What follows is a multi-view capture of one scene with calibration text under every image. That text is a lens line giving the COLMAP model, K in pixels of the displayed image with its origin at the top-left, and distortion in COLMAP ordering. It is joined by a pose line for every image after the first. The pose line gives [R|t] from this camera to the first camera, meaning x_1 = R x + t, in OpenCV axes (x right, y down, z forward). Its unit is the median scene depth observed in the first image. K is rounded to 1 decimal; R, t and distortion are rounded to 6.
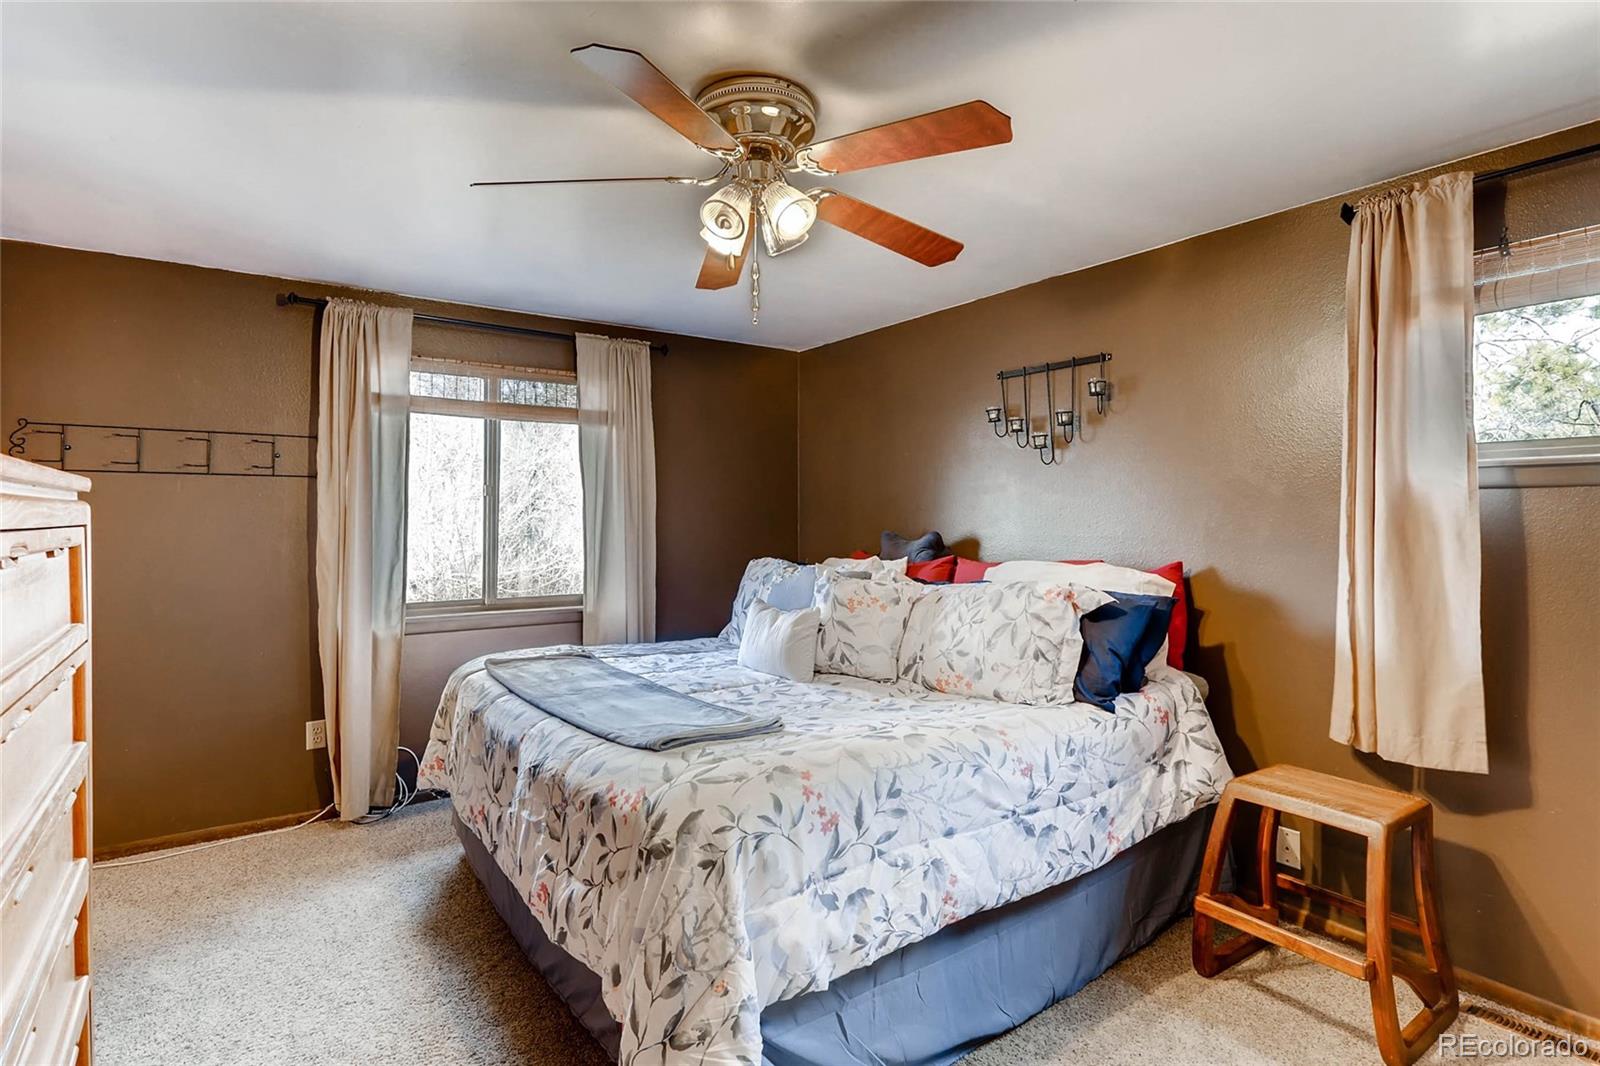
lens RADIAL K [[806.7, 0, 798.6], [0, 806.7, 498.5], [0, 0, 1]] dist [-0.000109, 0.000135]
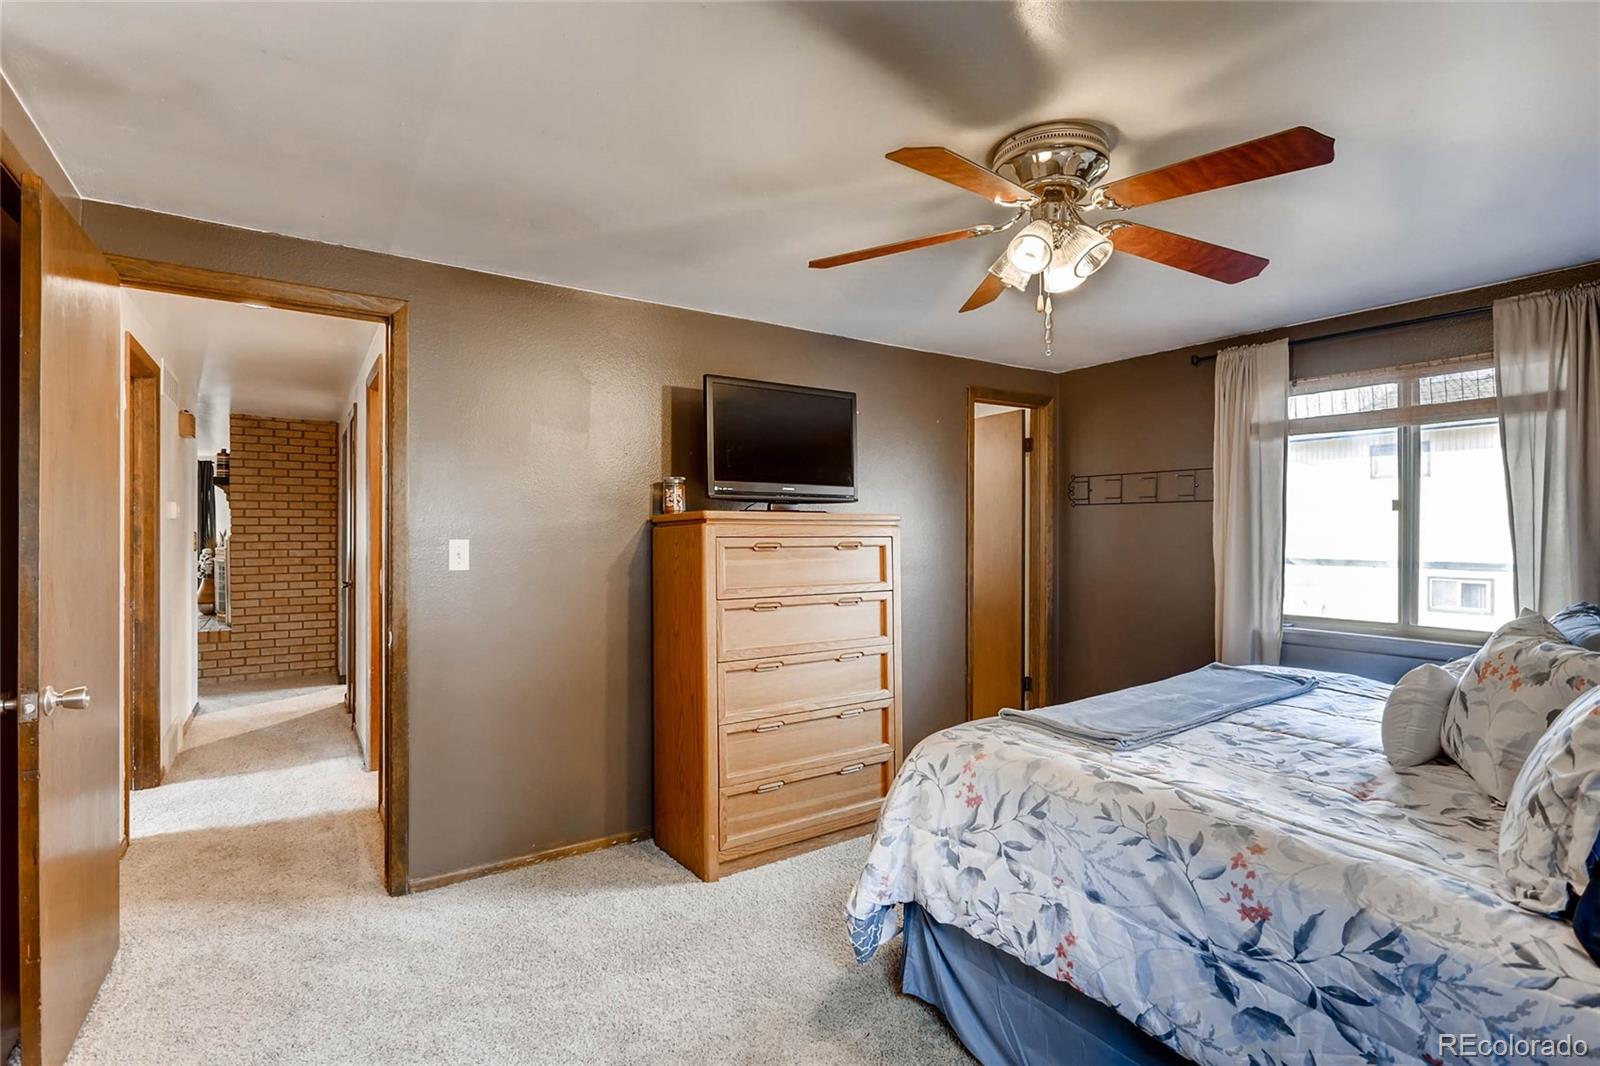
lens RADIAL K [[765.1, 0, 795.5], [0, 765.1, 527.3], [0, 0, 1]] dist [-0.000857, 0.000187]
pose [[-0.023009, -0.005625, -0.999719, 0.978390], [0.019294, 0.999795, -0.006070, 0.013853], [0.999549, -0.019428, -0.022896, 0.673101]]
